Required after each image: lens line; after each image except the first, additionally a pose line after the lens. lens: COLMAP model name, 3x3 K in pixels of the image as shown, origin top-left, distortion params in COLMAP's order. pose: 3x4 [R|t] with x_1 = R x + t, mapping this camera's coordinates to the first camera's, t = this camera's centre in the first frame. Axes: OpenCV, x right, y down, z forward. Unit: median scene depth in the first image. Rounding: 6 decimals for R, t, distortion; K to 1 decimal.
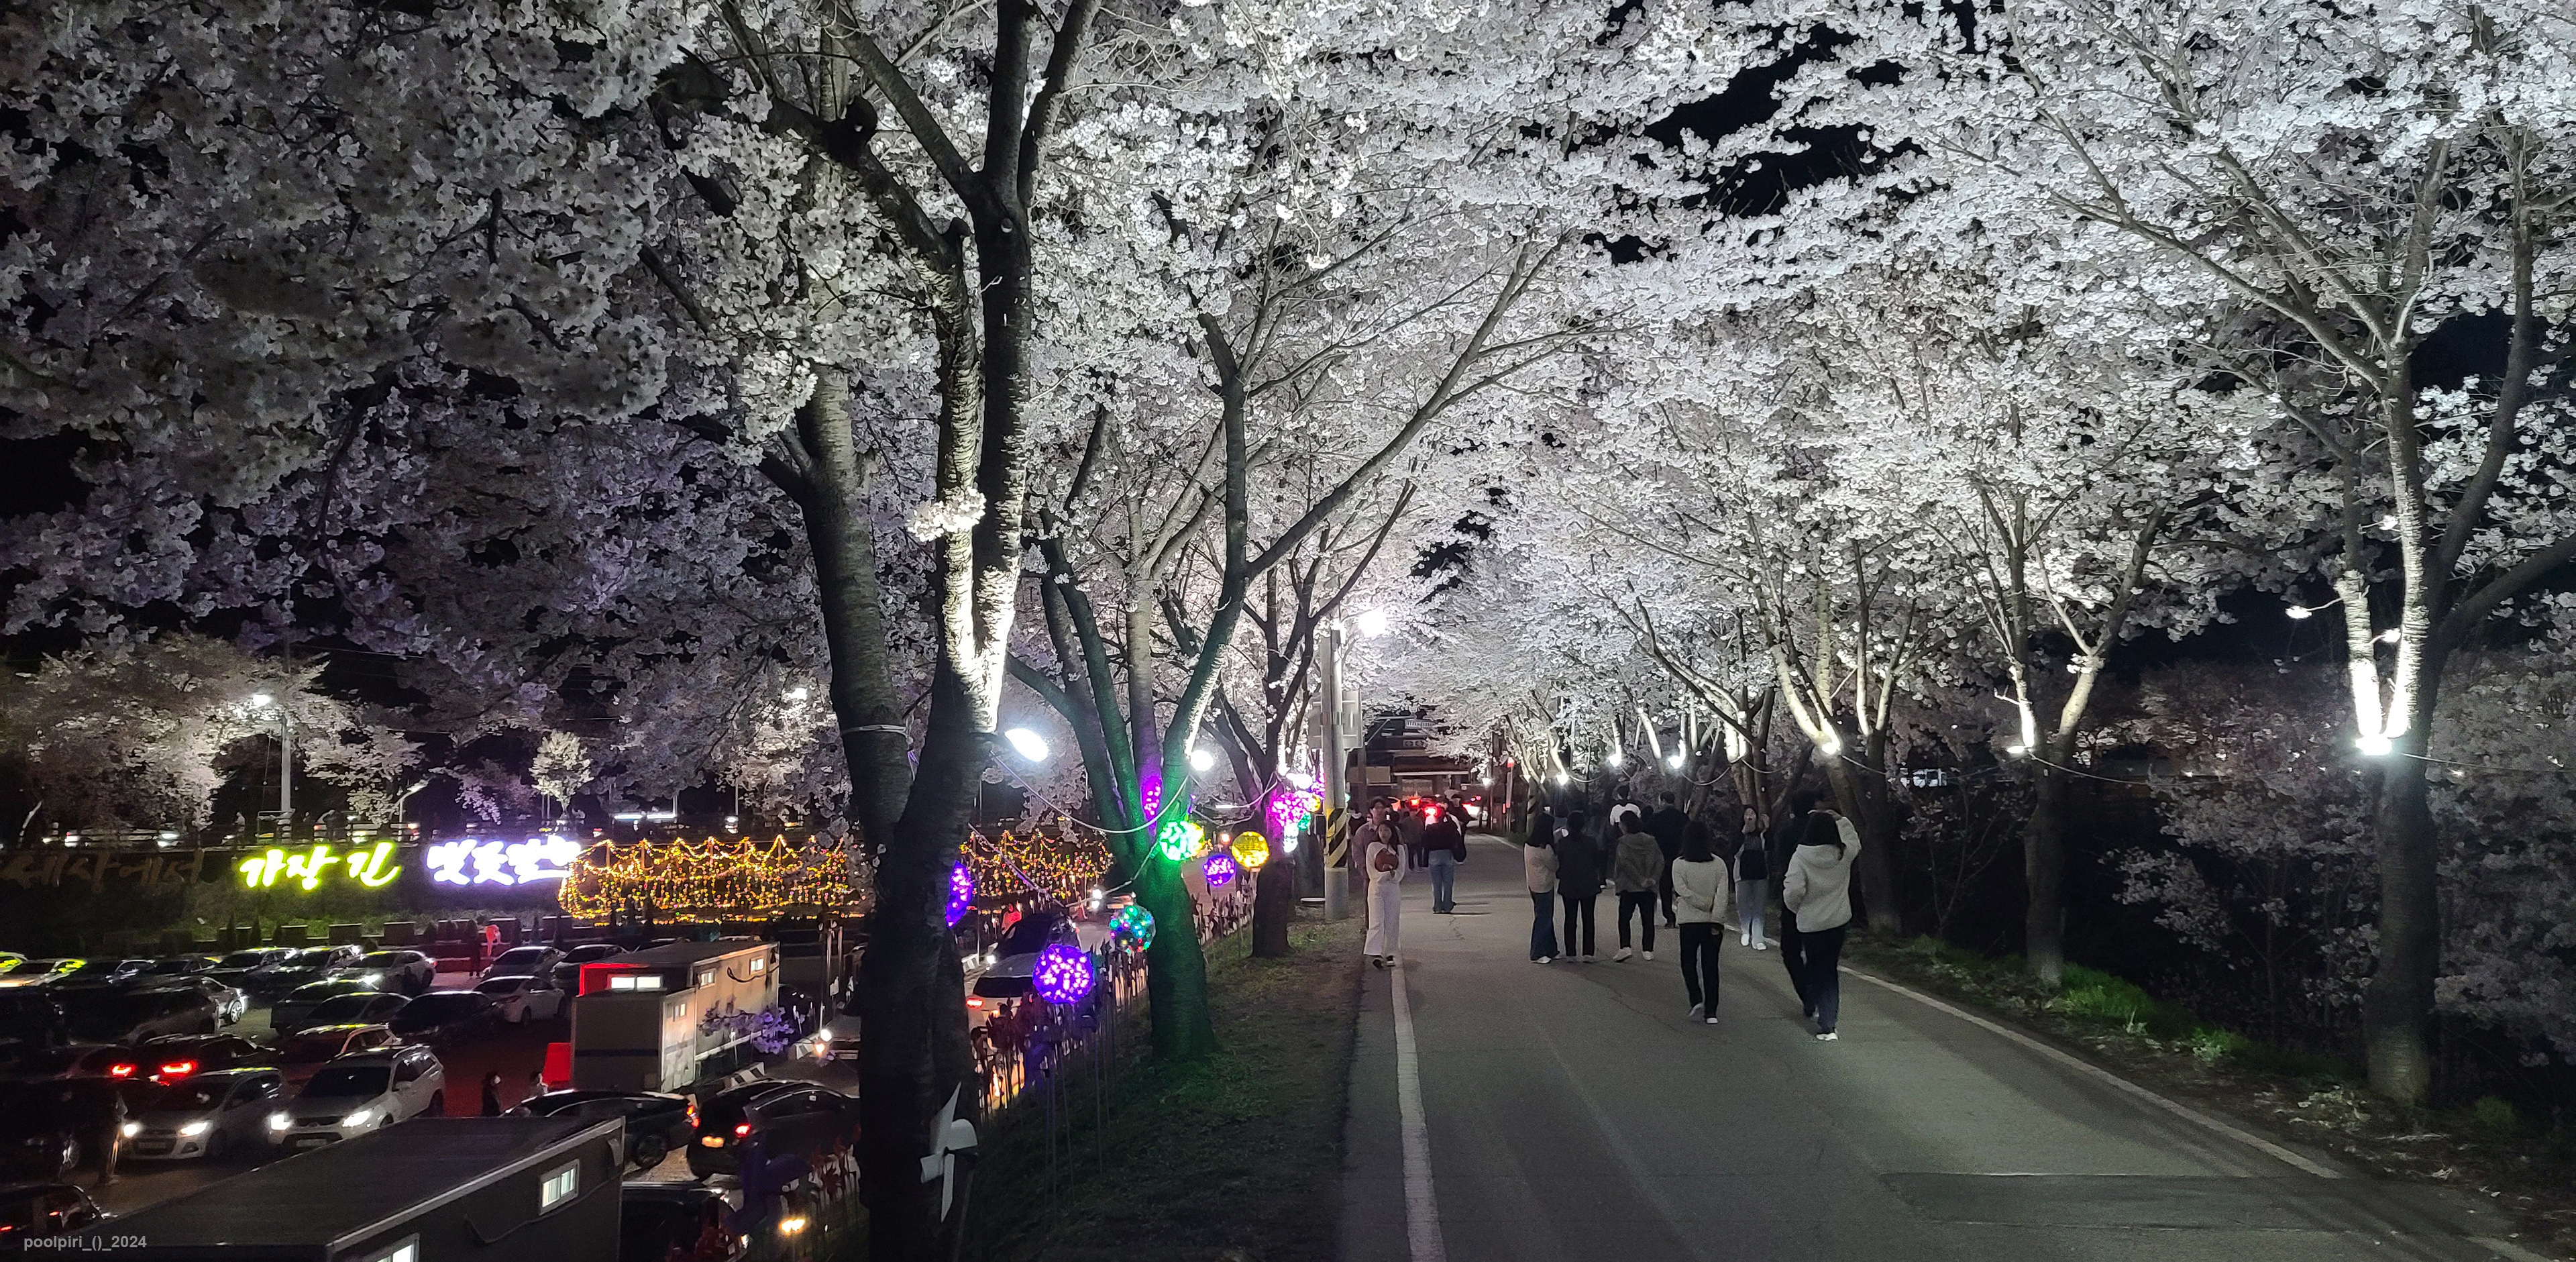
lens RADIAL K [[1768.8, 0, 1288.0], [0, 1768.8, 631.0], [0, 0, 1]] dist [-0.000211, -0.000452]
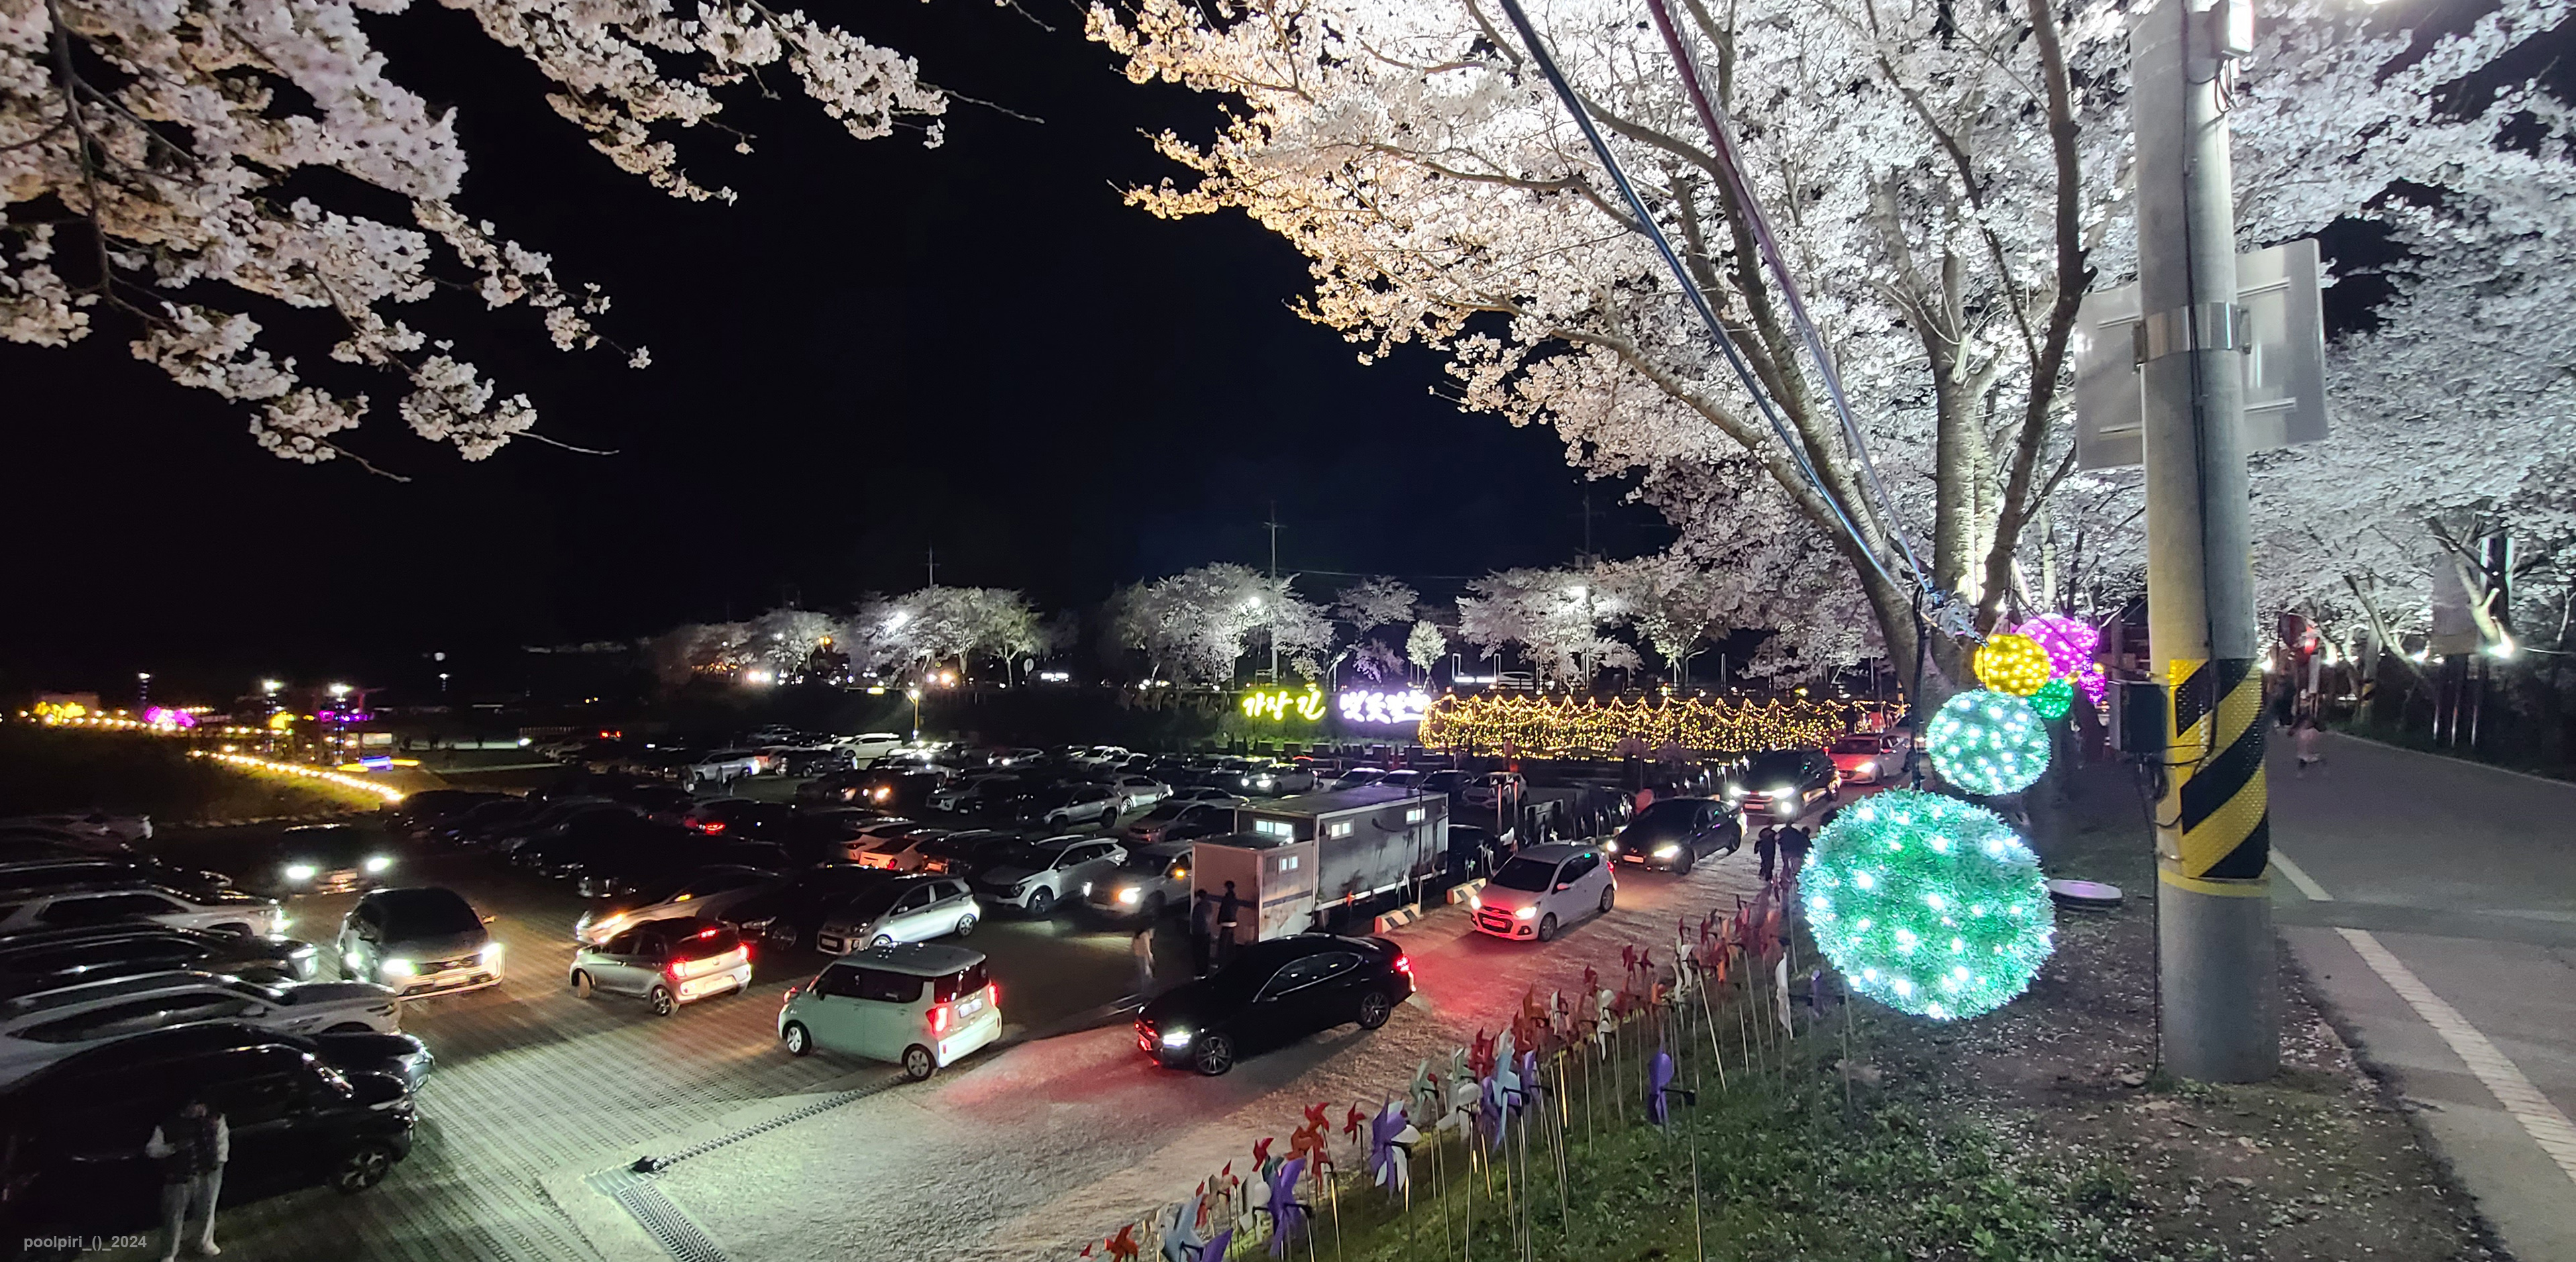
lens RADIAL K [[1066.8, 0, 1288.0], [0, 1066.8, 631.0], [0, 0, 1]] dist [0.000379, 0.000007]
pose [[0.824030, 0.002450, -0.566541, 0.000664], [0.028109, 0.998582, 0.045203, 0.022840], [0.565849, -0.053173, 0.822793, 0.212924]]
